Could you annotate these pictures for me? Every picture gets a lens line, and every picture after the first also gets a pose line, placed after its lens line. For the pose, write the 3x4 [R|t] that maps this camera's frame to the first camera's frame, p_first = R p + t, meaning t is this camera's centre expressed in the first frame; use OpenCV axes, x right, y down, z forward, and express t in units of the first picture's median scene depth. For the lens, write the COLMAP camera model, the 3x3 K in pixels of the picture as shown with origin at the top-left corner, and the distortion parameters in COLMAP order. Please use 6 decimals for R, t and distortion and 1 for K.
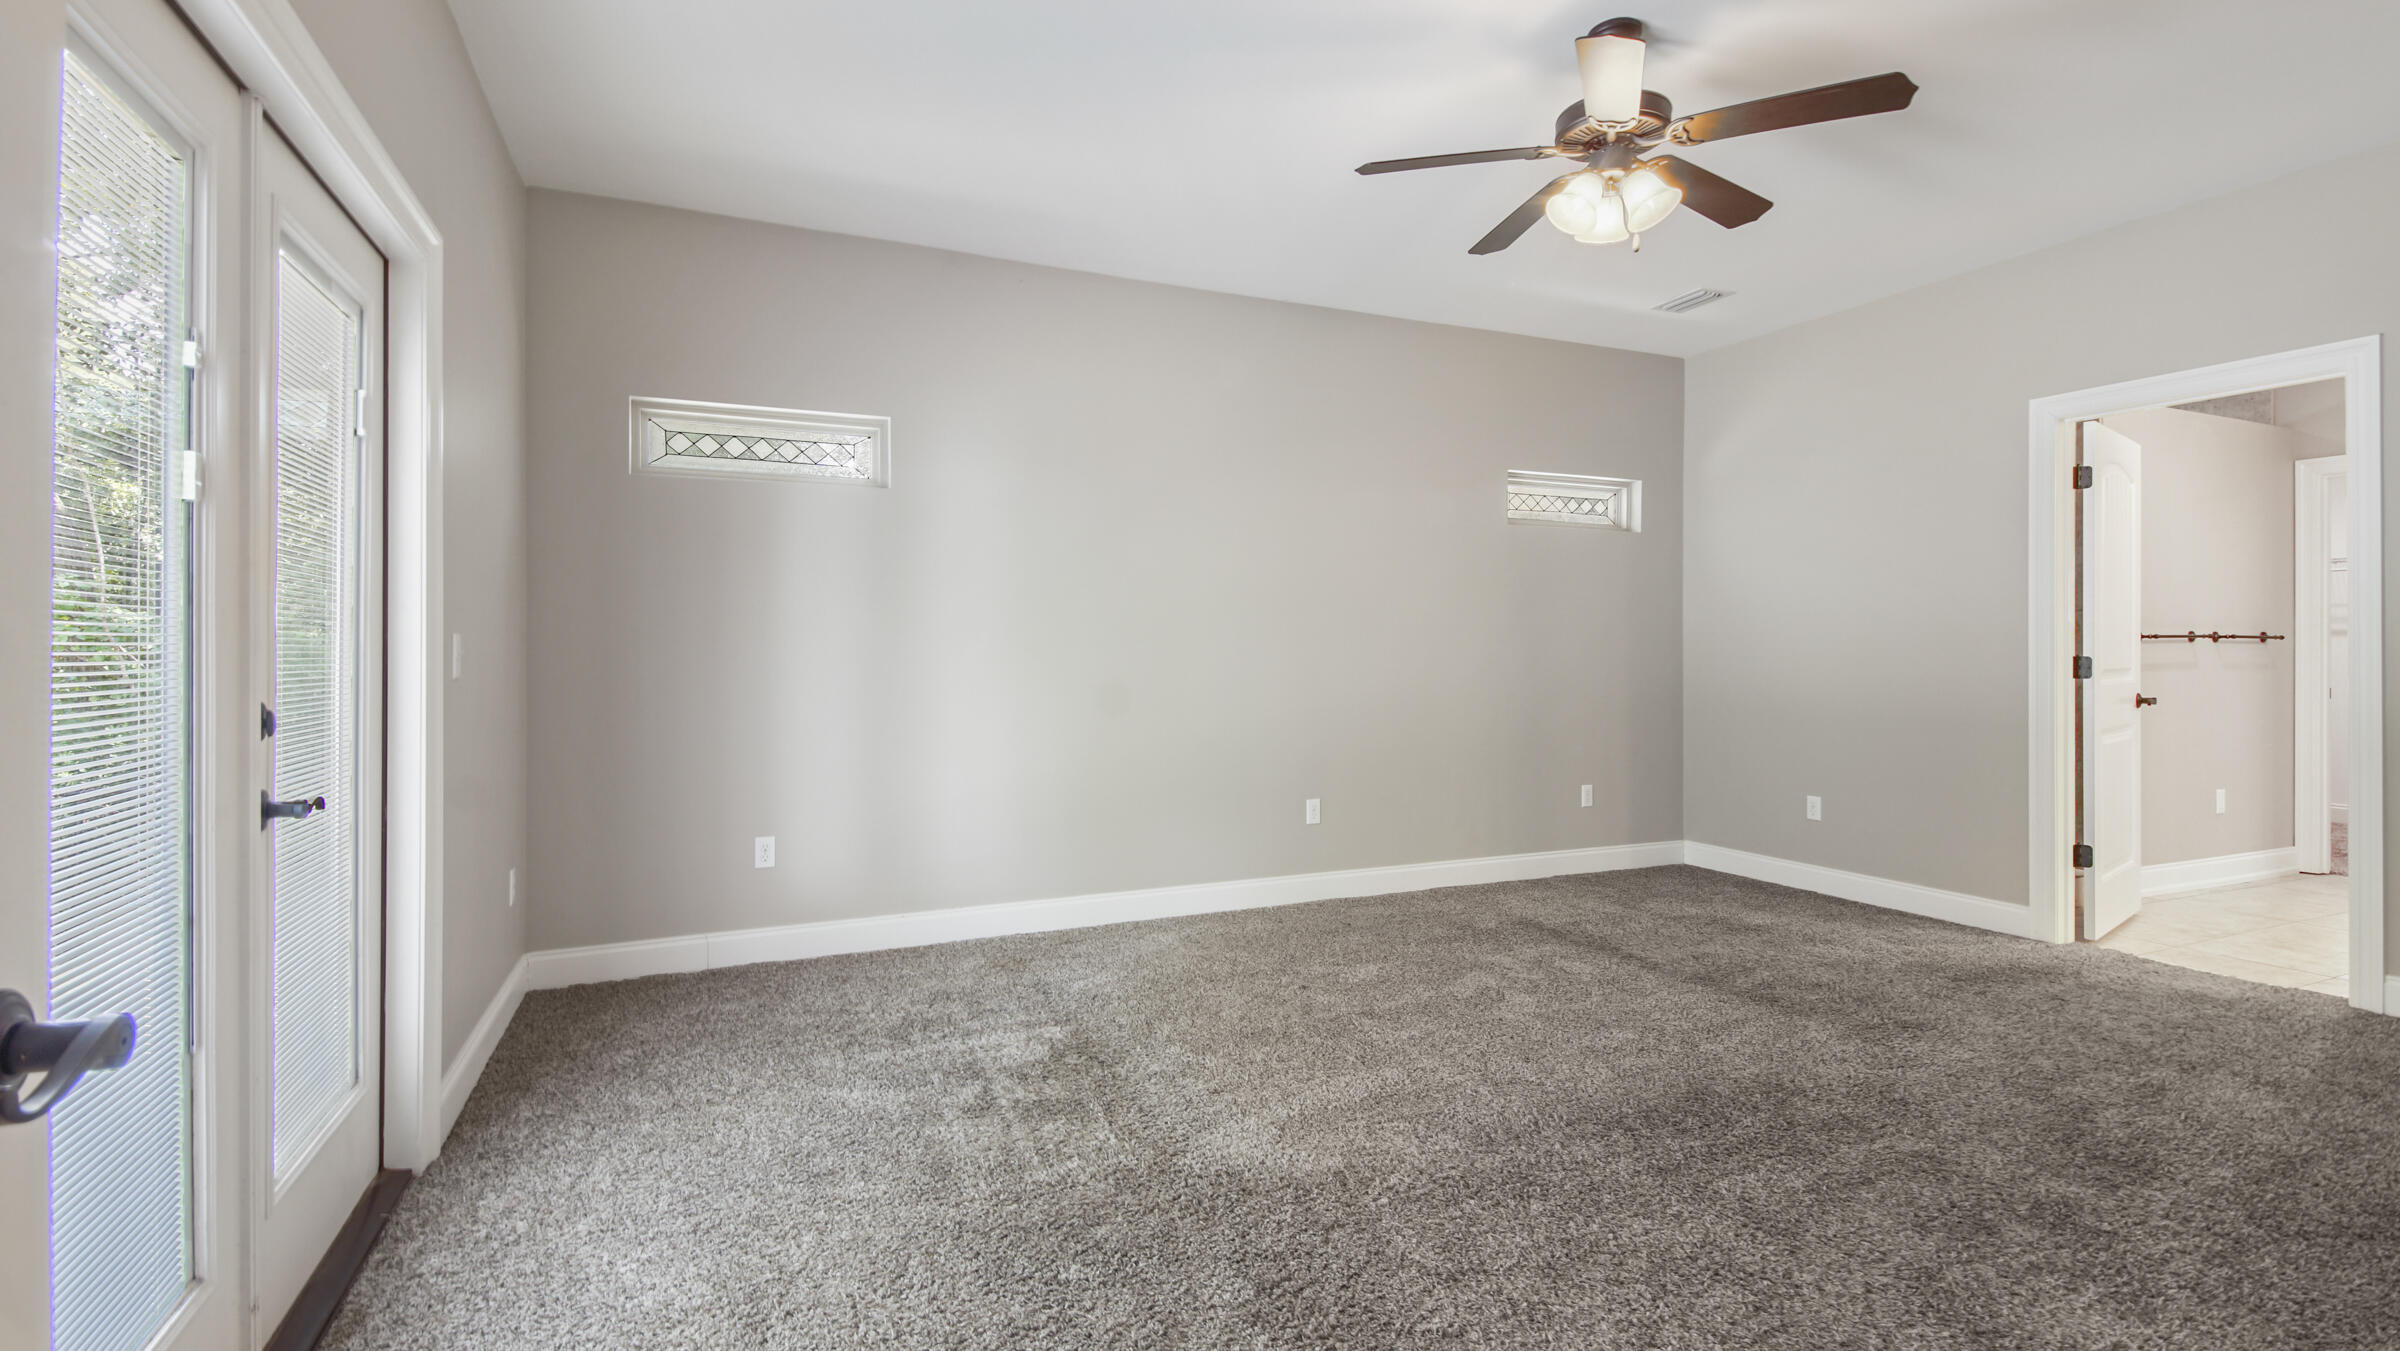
lens RADIAL K [[1073.3, 0, 1186.8], [0, 1073.3, 668.5], [0, 0, 1]] dist [0.030926, -0.000788]
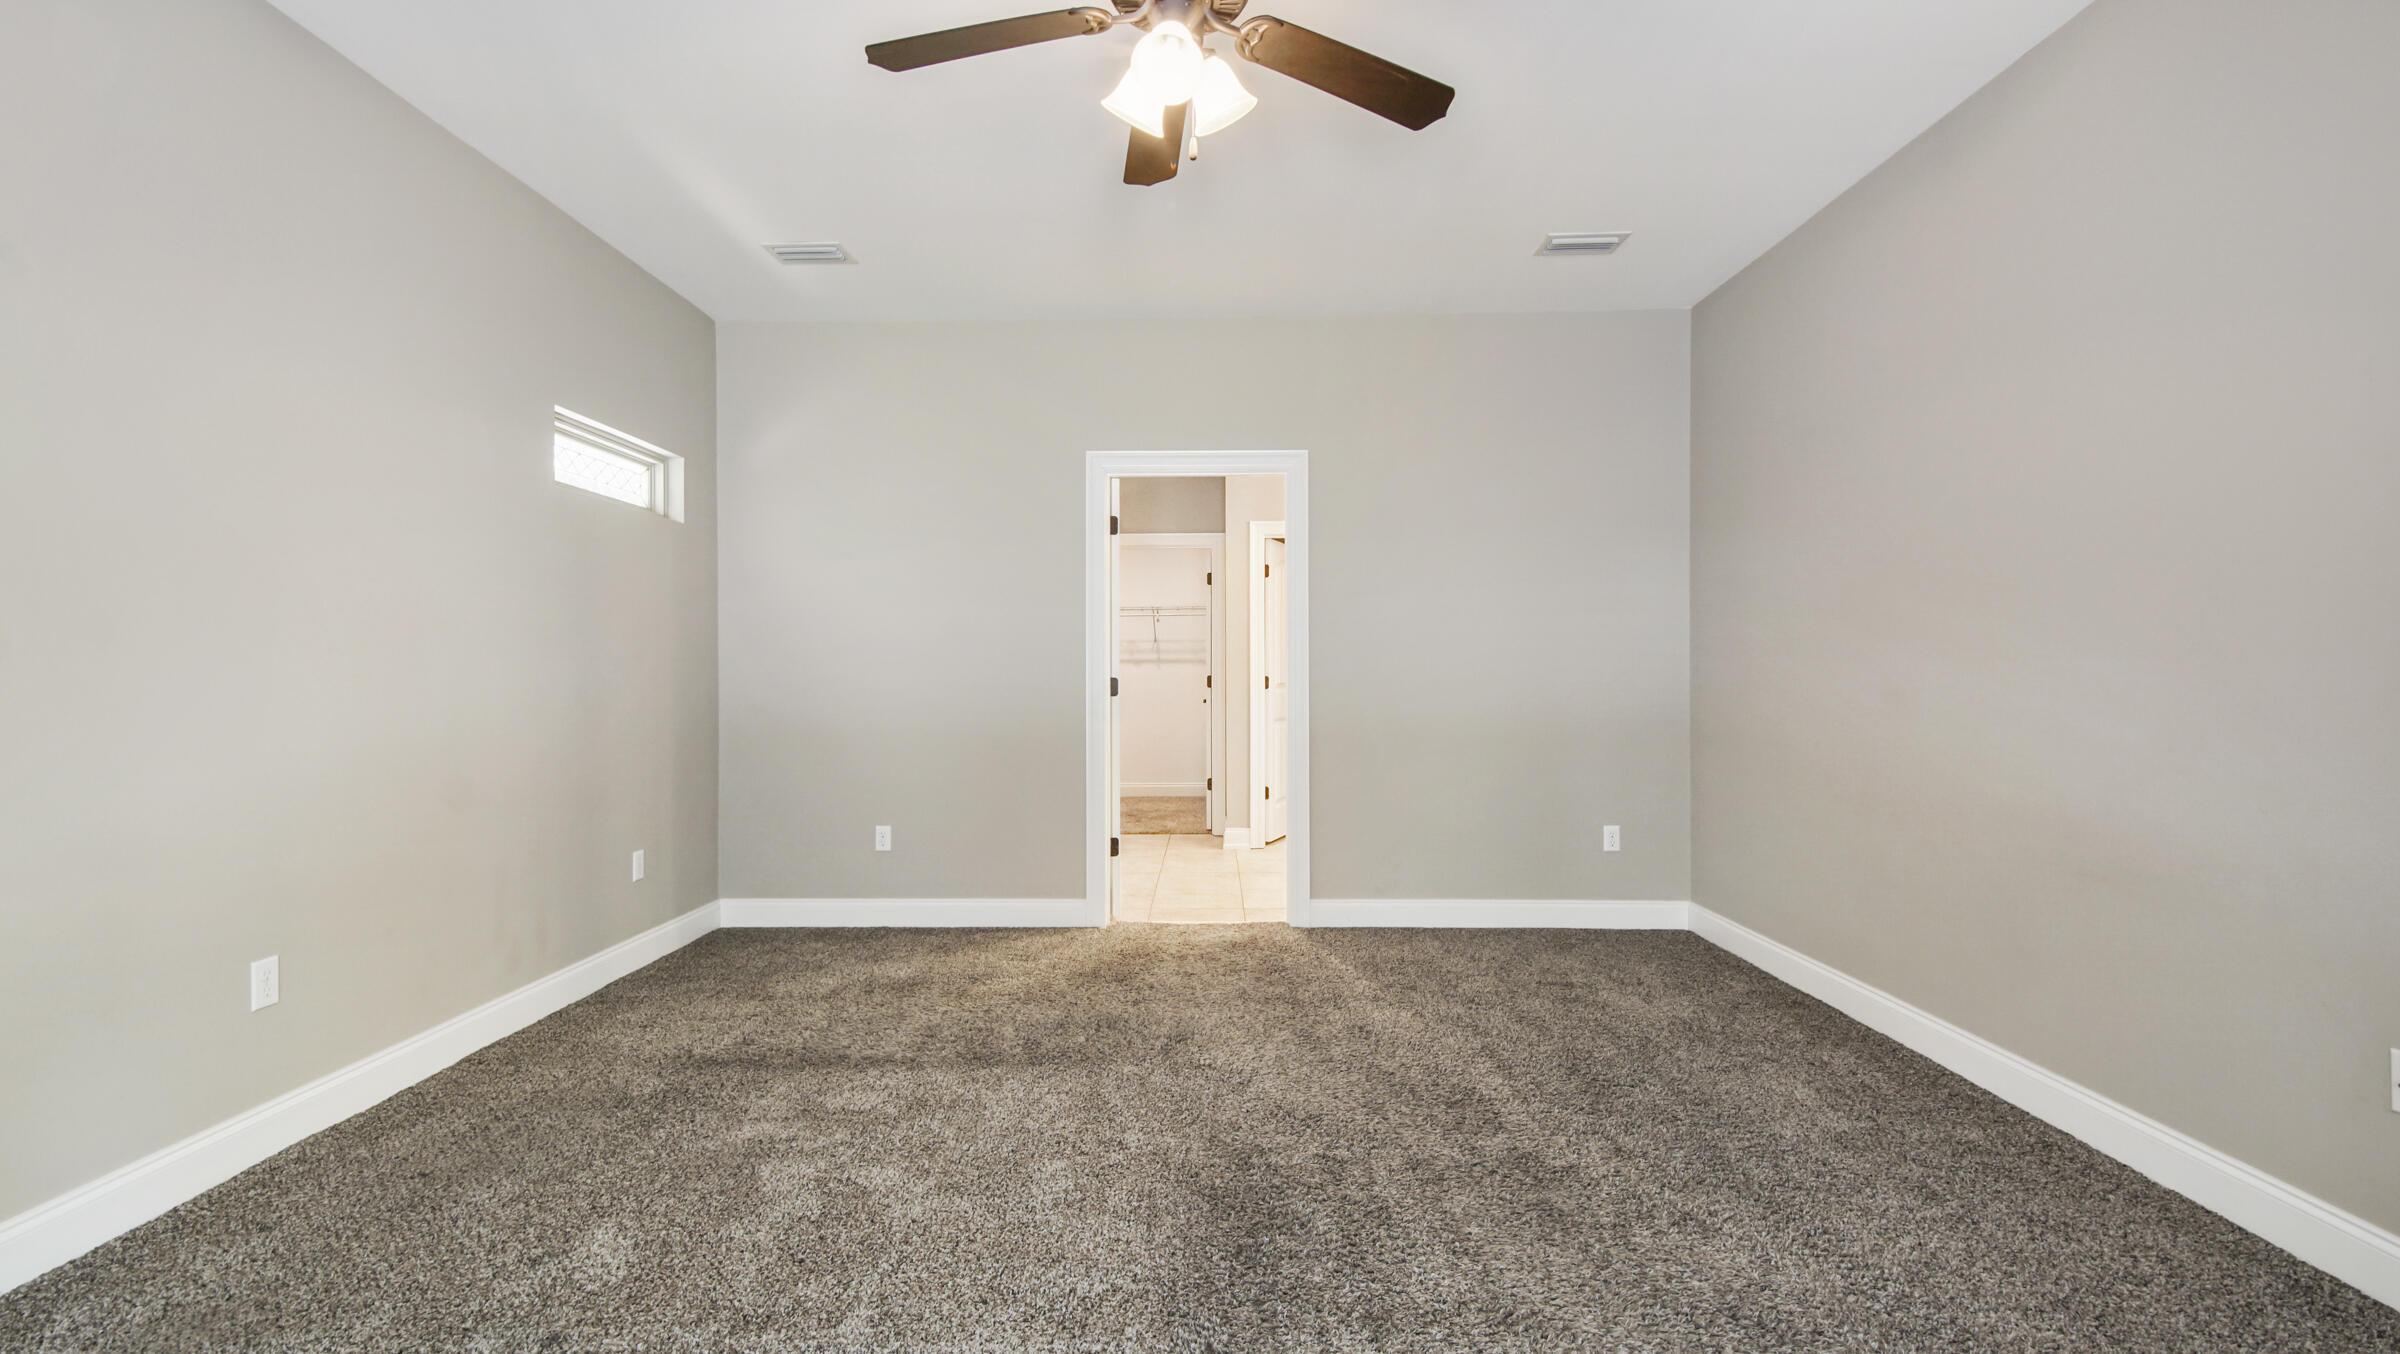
lens RADIAL K [[1073.3, 0, 1197.6], [0, 1073.3, 679.4], [0, 0, 1]] dist [0.030926, -0.000788]
pose [[0.427227, -0.003229, 0.904138, -0.209513], [0.013362, 0.999907, -0.002743, -0.005027], [-0.904045, 0.013253, 0.427231, 0.479977]]
